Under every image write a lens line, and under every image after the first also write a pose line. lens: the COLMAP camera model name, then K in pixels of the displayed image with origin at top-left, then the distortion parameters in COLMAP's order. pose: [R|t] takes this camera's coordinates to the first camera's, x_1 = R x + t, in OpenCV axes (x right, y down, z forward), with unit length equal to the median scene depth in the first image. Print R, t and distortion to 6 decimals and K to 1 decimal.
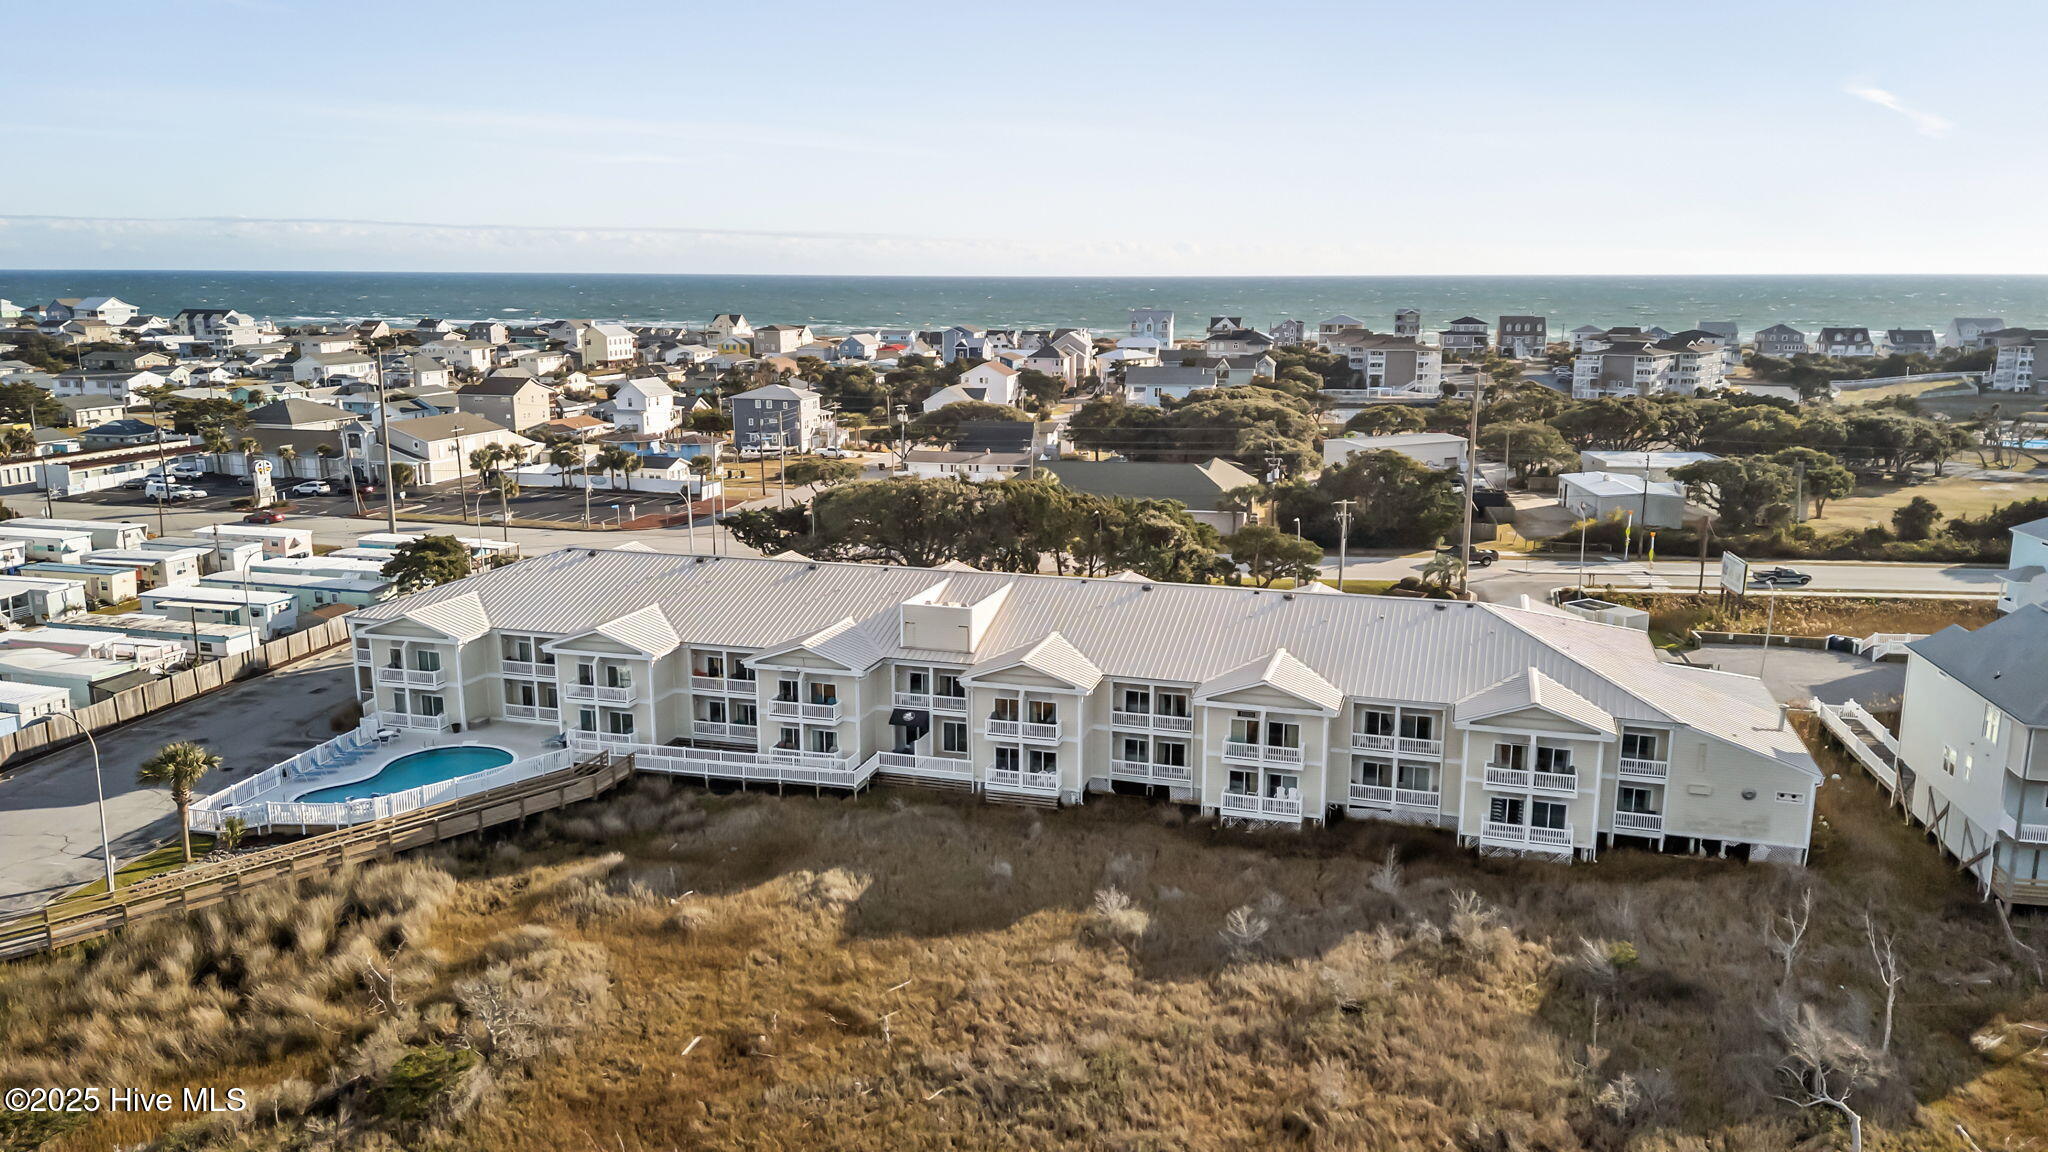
lens RADIAL K [[1501.8, 0, 1027.3], [0, 1501.8, 576.3], [0, 0, 1]] dist [0.059207, -0.032622]
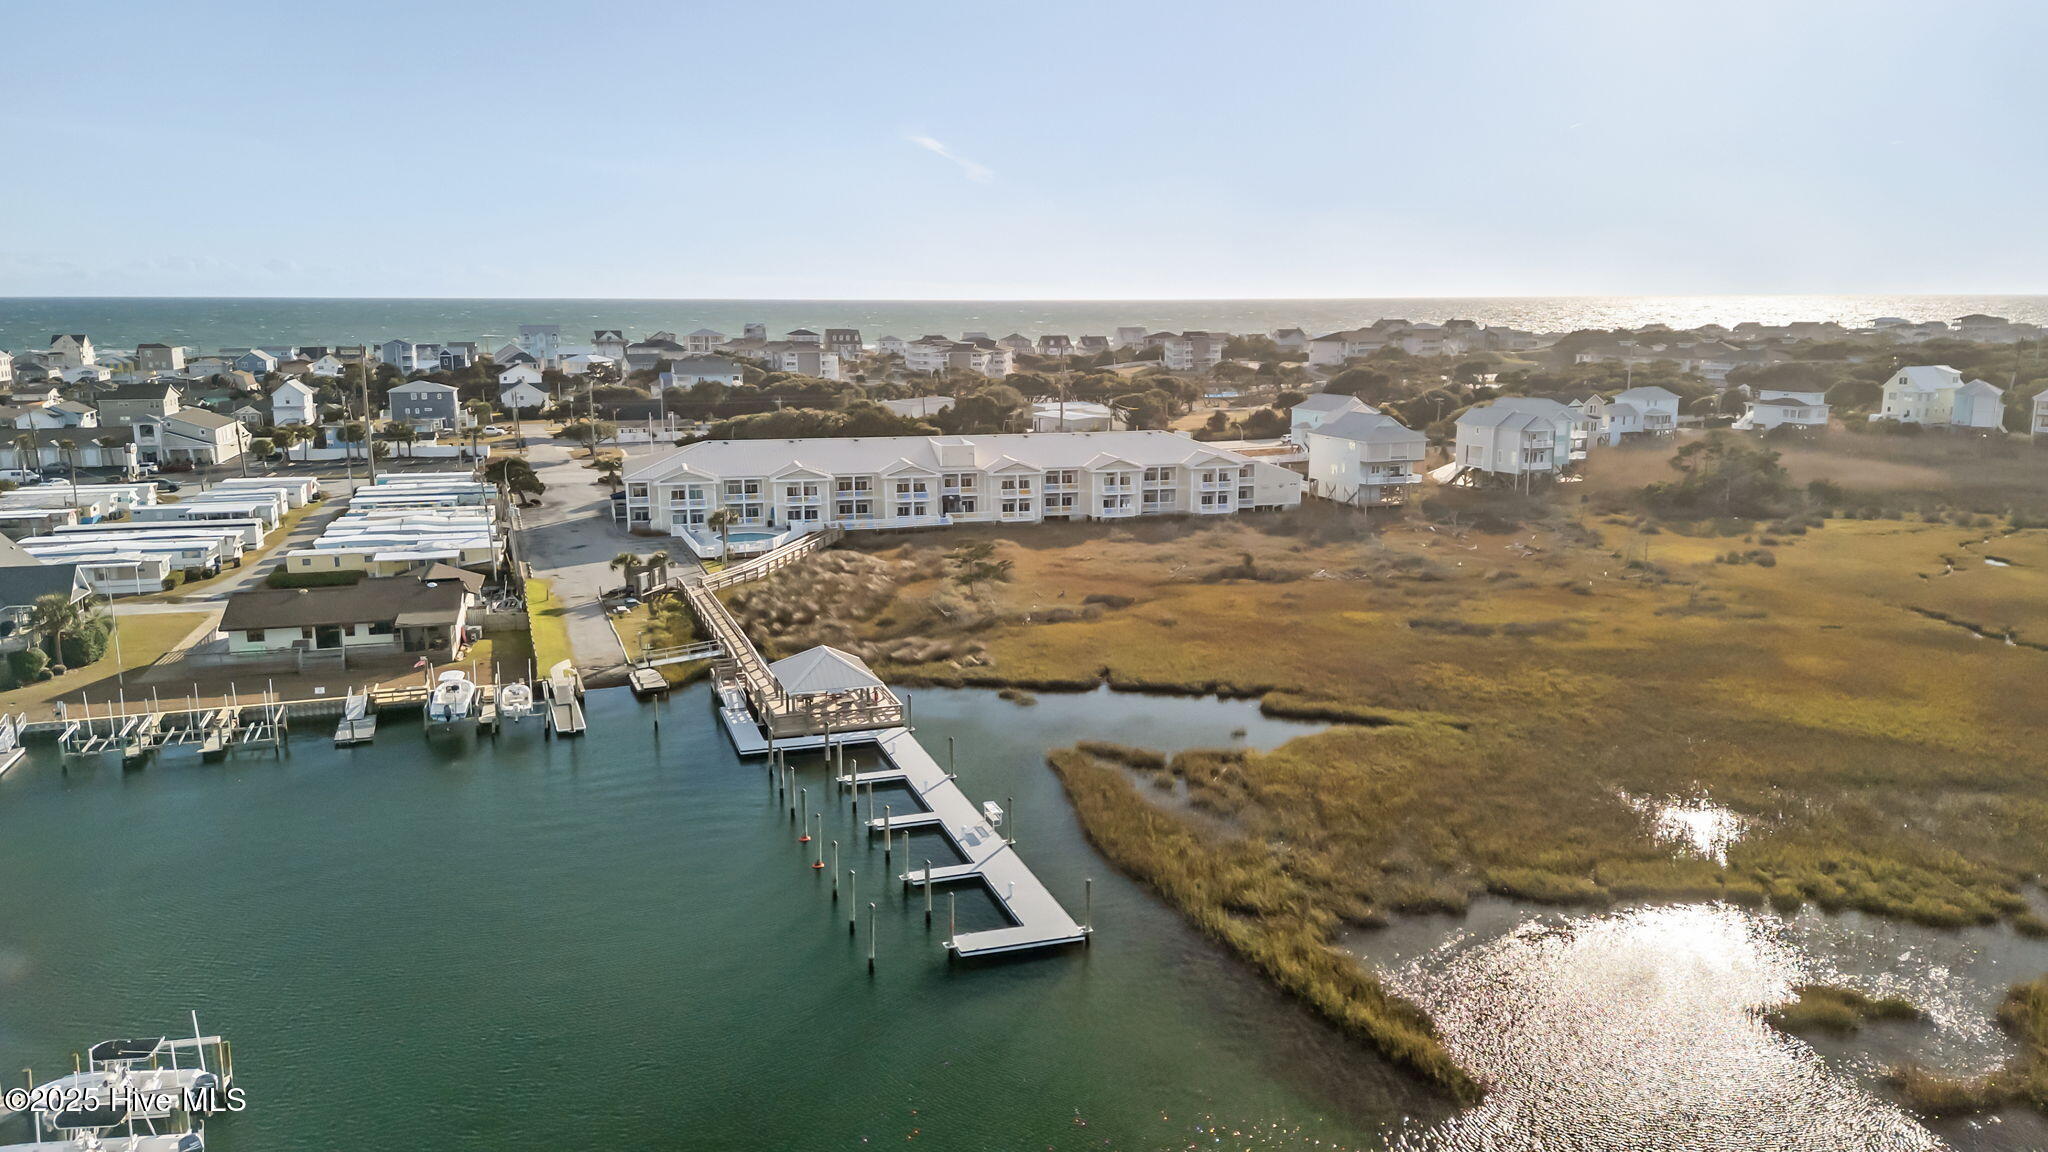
lens RADIAL K [[1501.8, 0, 1036.9], [0, 1501.8, 596.9], [0, 0, 1]] dist [0.059207, -0.032622]
pose [[0.851516, -0.104718, 0.513764, -1.136051], [0.105851, 0.994011, 0.027168, 0.197595], [-0.513532, 0.031249, 0.857501, -0.930940]]
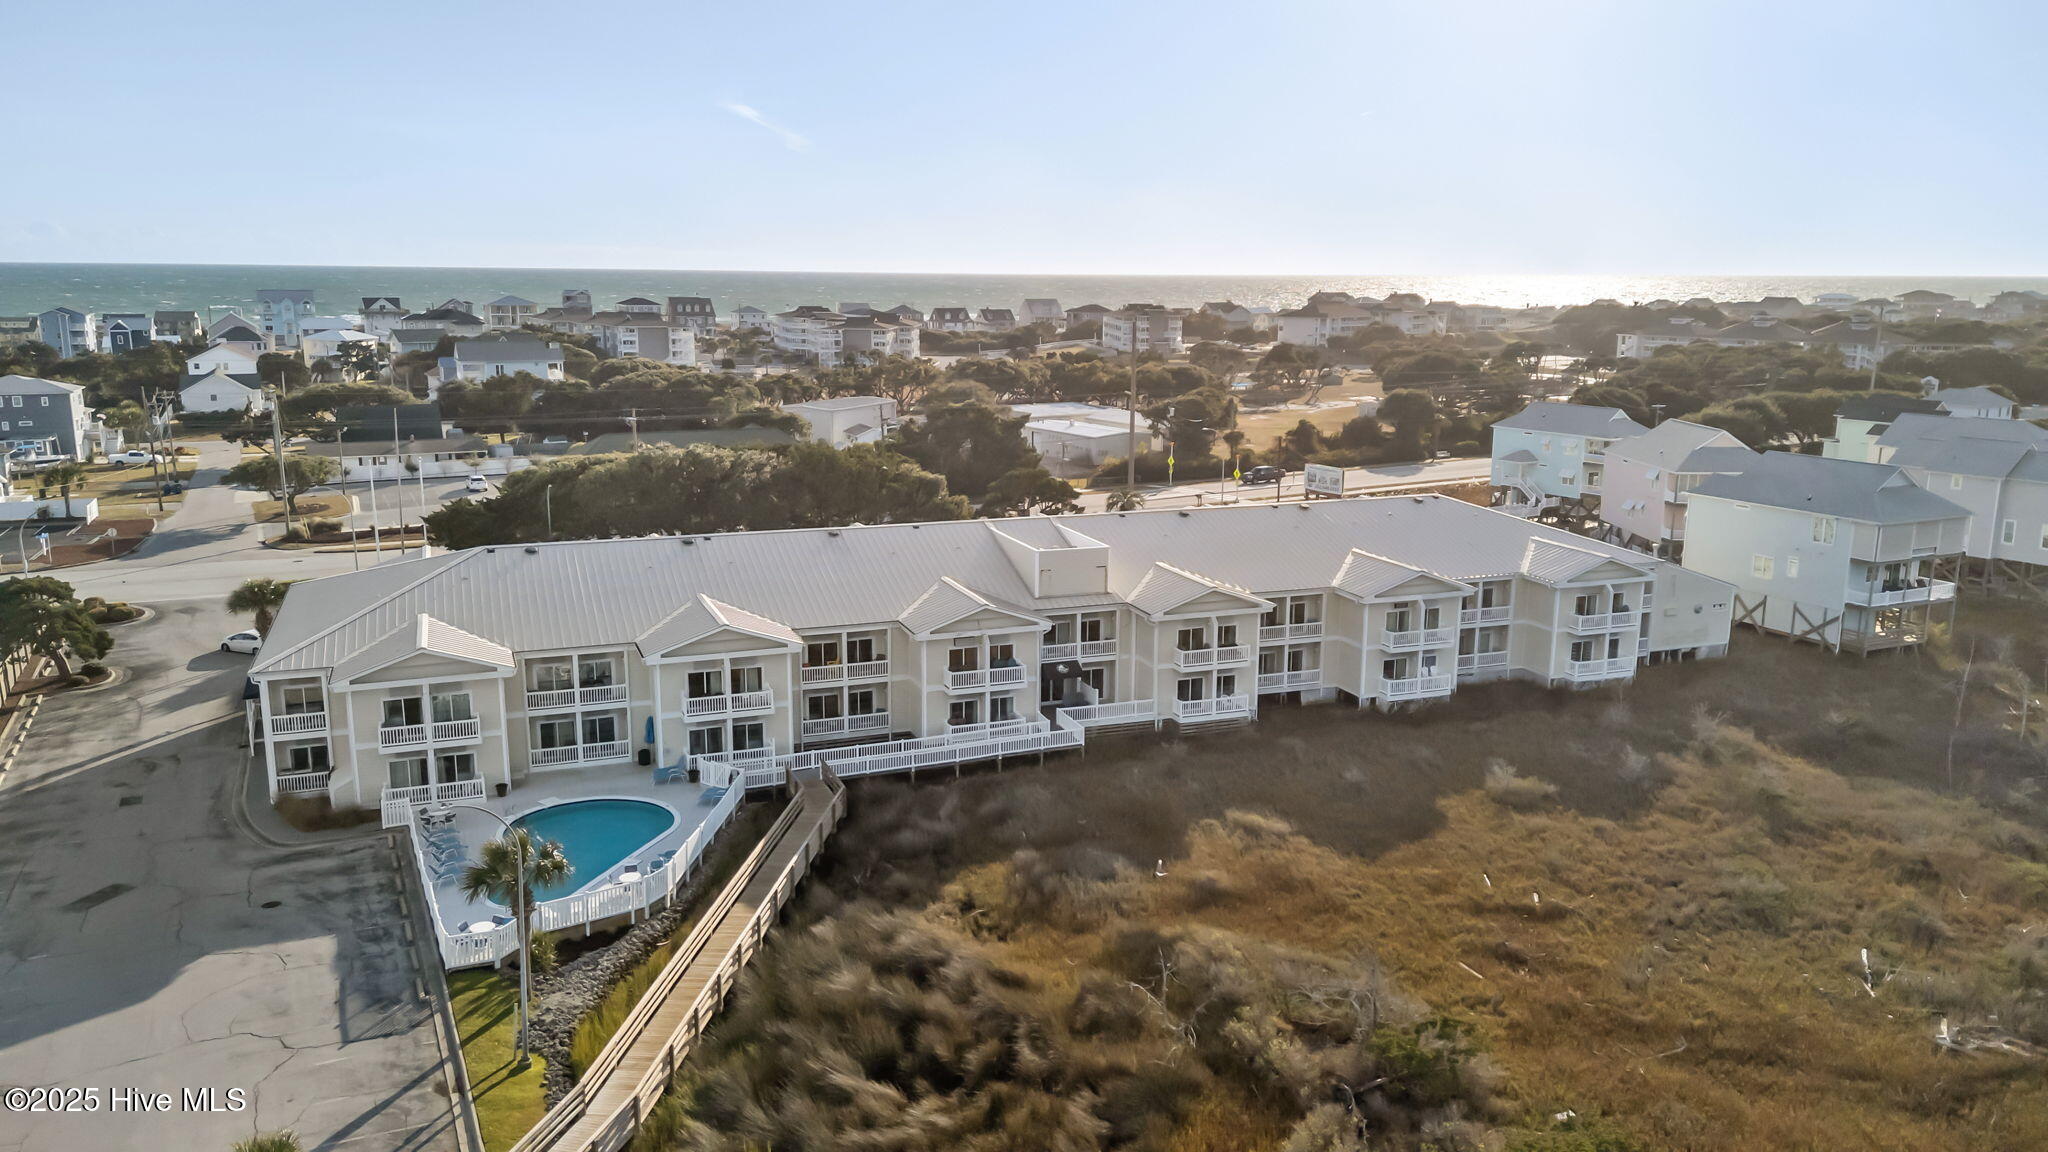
lens RADIAL K [[1501.8, 0, 1029.2], [0, 1501.8, 566.3], [0, 0, 1]] dist [0.059207, -0.032622]
pose [[0.790567, -0.114817, 0.601516, -0.681957], [0.116378, 0.992534, 0.036500, -0.007326], [-0.601216, 0.041148, 0.798027, 0.270362]]
